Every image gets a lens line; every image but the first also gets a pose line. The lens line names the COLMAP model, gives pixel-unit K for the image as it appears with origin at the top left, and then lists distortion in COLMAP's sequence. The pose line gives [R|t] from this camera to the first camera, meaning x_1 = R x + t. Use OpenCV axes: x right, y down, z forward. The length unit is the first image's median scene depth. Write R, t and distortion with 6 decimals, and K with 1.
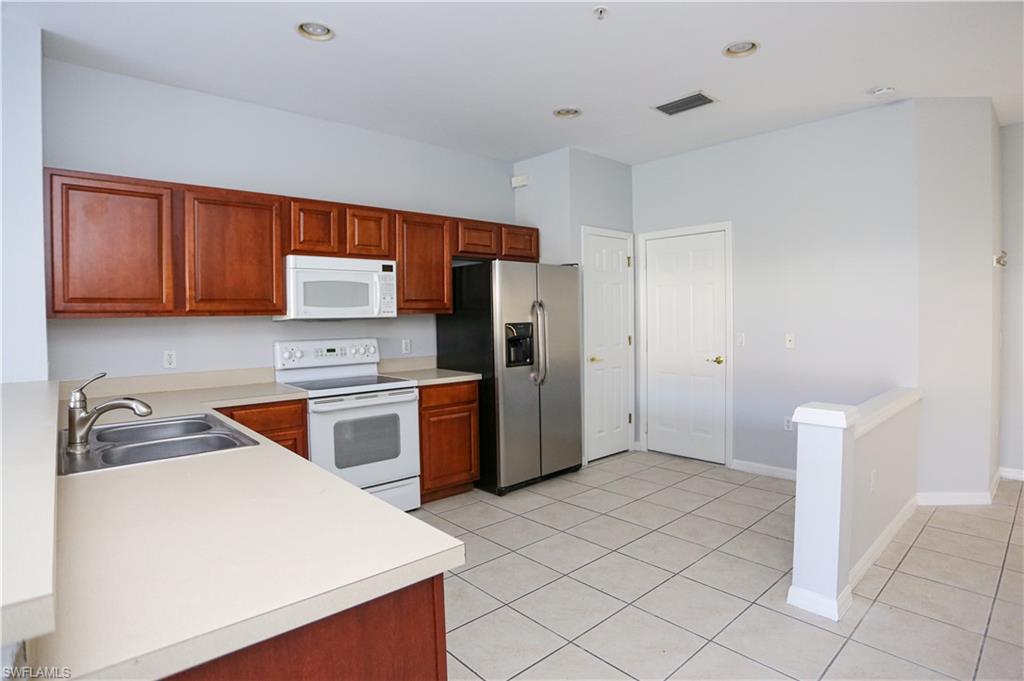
lens RADIAL K [[533.9, 0, 520.6], [0, 533.9, 328.8], [0, 0, 1]] dist [-0.103344, 0.035185]
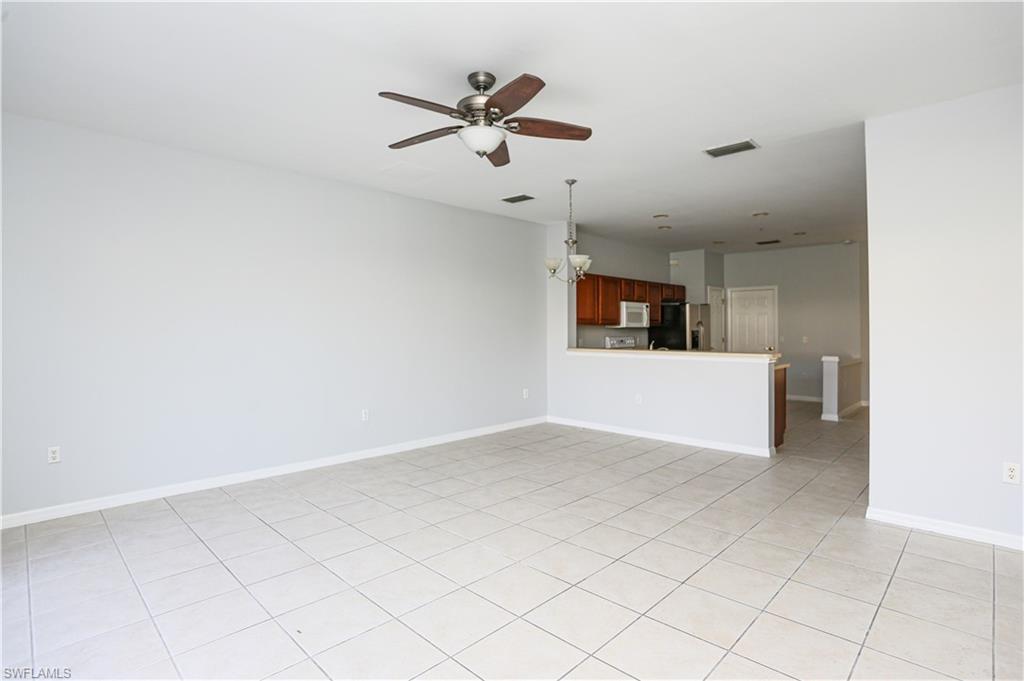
lens RADIAL K [[512.6, 0, 520.4], [0, 512.6, 327.8], [0, 0, 1]] dist [-0.080851, 0.036794]
pose [[0.998059, 0.012290, 0.061046, -0.943505], [-0.010670, 0.999584, -0.026796, 0.047222], [-0.061349, 0.026093, 0.997775, -1.223437]]
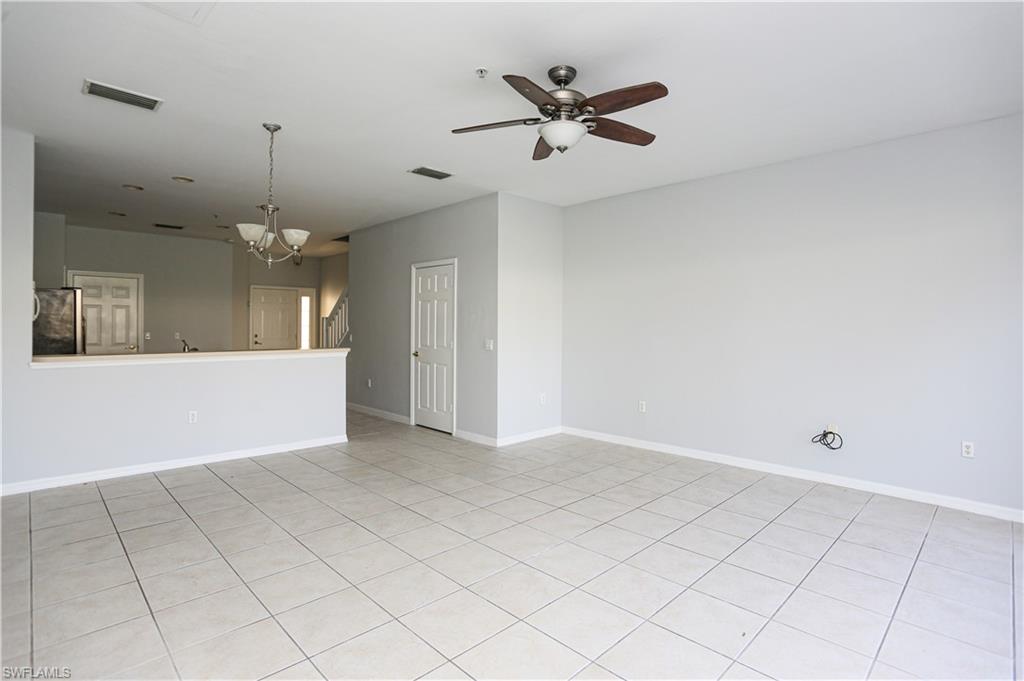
lens RADIAL K [[512.6, 0, 520.4], [0, 512.6, 327.8], [0, 0, 1]] dist [-0.080851, 0.036794]
pose [[-0.047250, 0.009083, 0.998842, -1.720002], [0.020752, 0.999752, -0.008110, 0.038873], [-0.998668, 0.020345, -0.047426, -0.340926]]
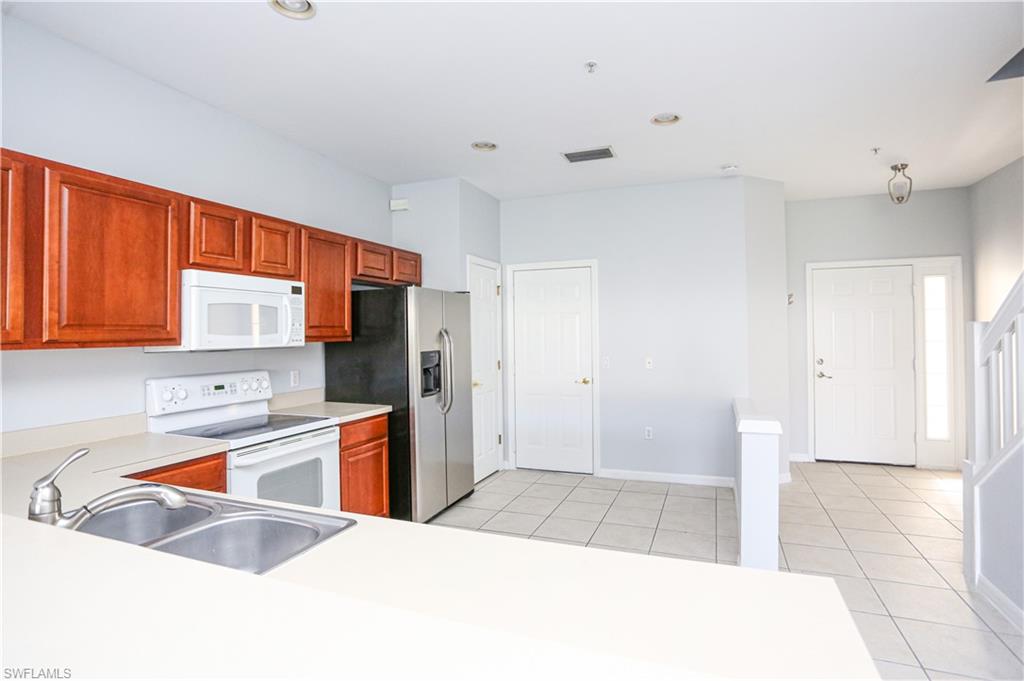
lens RADIAL K [[512.6, 0, 520.4], [0, 512.6, 327.8], [0, 0, 1]] dist [-0.080851, 0.036794]
pose [[0.893947, 0.008801, 0.448086, -0.290362], [0.009837, 0.999181, -0.039251, -0.016211], [-0.448064, 0.039496, 0.893128, 0.095464]]
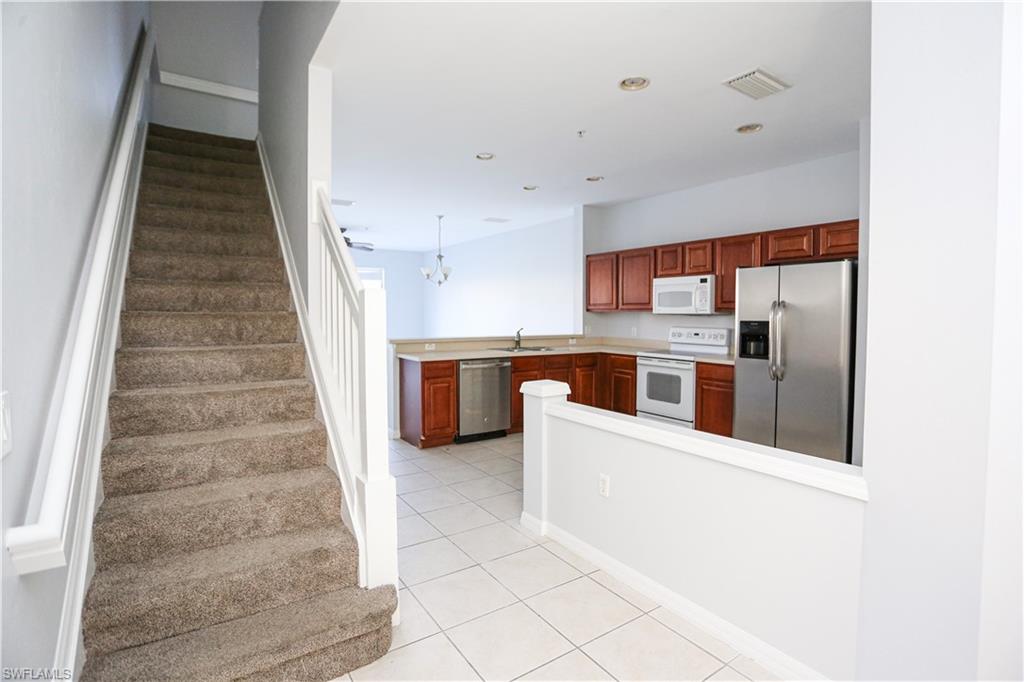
lens RADIAL K [[498.9, 0, 521.1], [0, 498.9, 329.7], [0, 0, 1]] dist [-0.071729, 0.033902]
pose [[-0.137939, 0.045591, -0.989391, 1.172310], [-0.028735, 0.998335, 0.050009, -0.031675], [0.990024, 0.035329, -0.136400, 0.681817]]
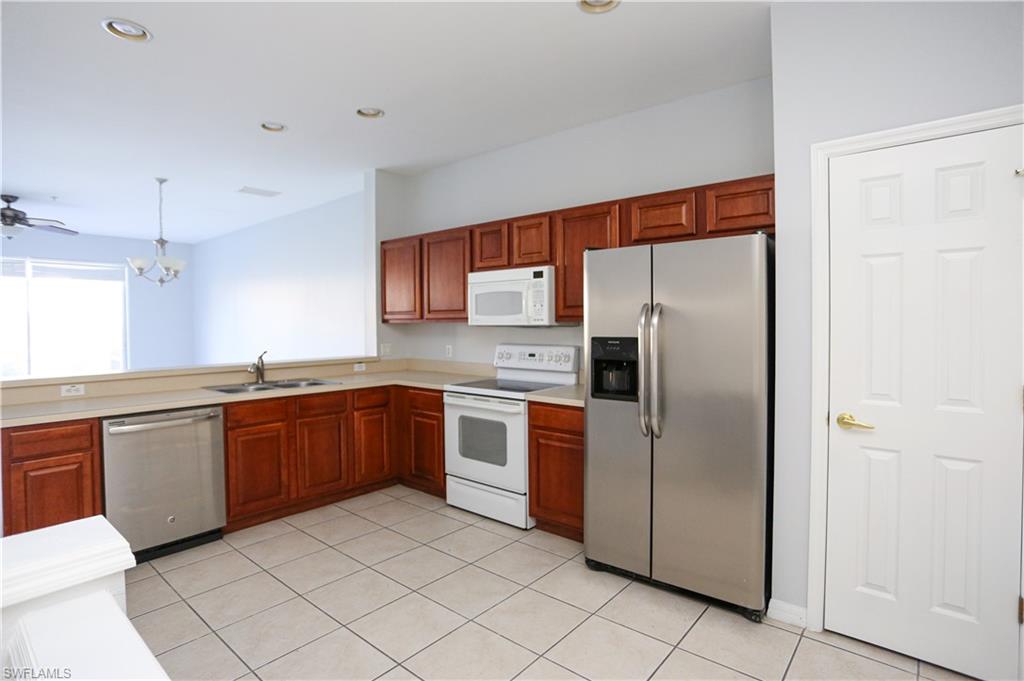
lens RADIAL K [[512.6, 0, 520.4], [0, 512.6, 327.8], [0, 0, 1]] dist [-0.080851, 0.036794]
pose [[0.139746, 0.023213, -0.989915, 0.664348], [-0.021398, 0.999563, 0.020419, -0.035271], [0.989956, 0.018329, 0.140182, 0.829547]]
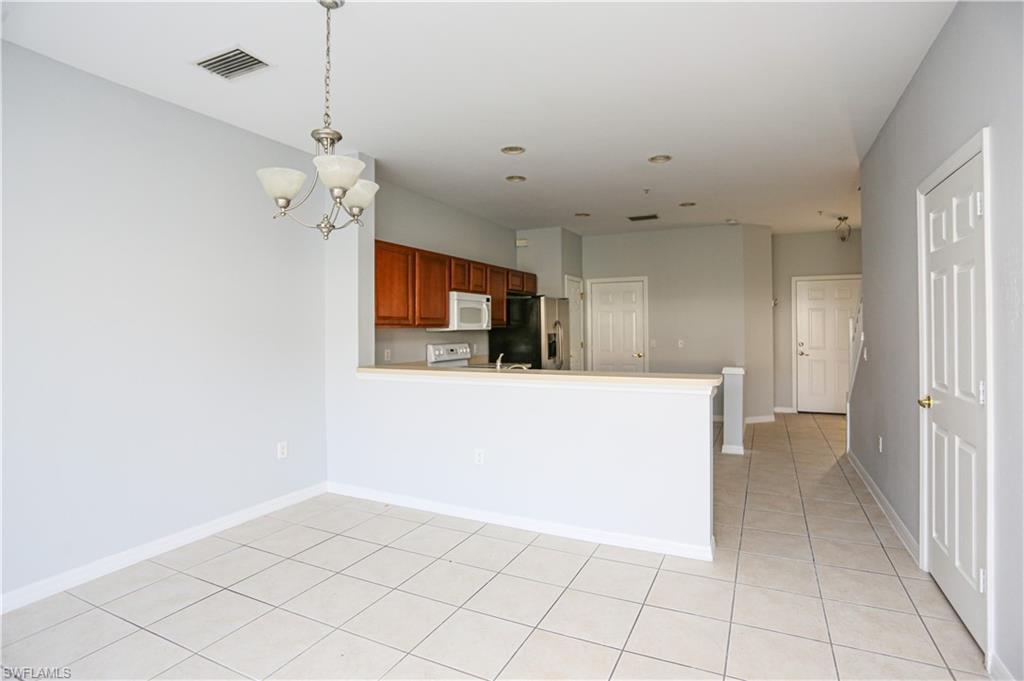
lens RADIAL K [[509.1, 0, 518.3], [0, 509.1, 324.0], [0, 0, 1]] dist [-0.071124, 0.035503]
pose [[0.930036, 0.009248, 0.367352, -0.736472], [0.004770, 0.999295, -0.037233, 0.019380], [-0.367438, 0.036381, 0.929336, -0.497934]]
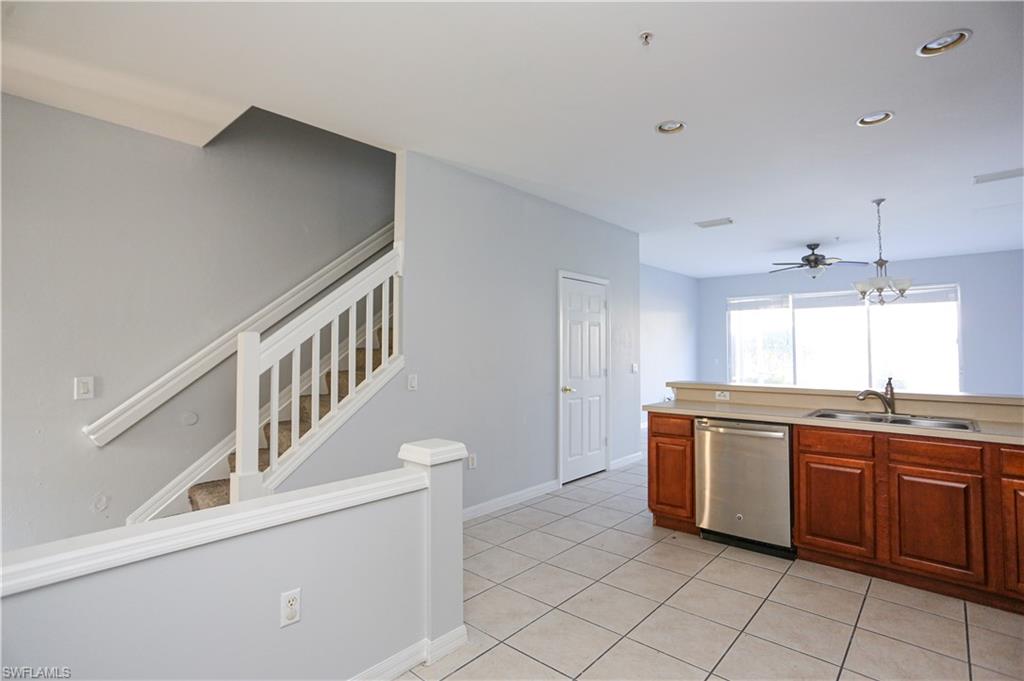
lens RADIAL K [[487.2, 0, 531.6], [0, 487.2, 337.5], [0, 0, 1]] dist [-0.000448, 0.000674]
pose [[-0.990732, 0.013447, -0.135165, 0.321451], [0.012371, 0.999885, 0.008803, -0.041349], [0.135267, 0.007049, -0.990784, 1.206231]]
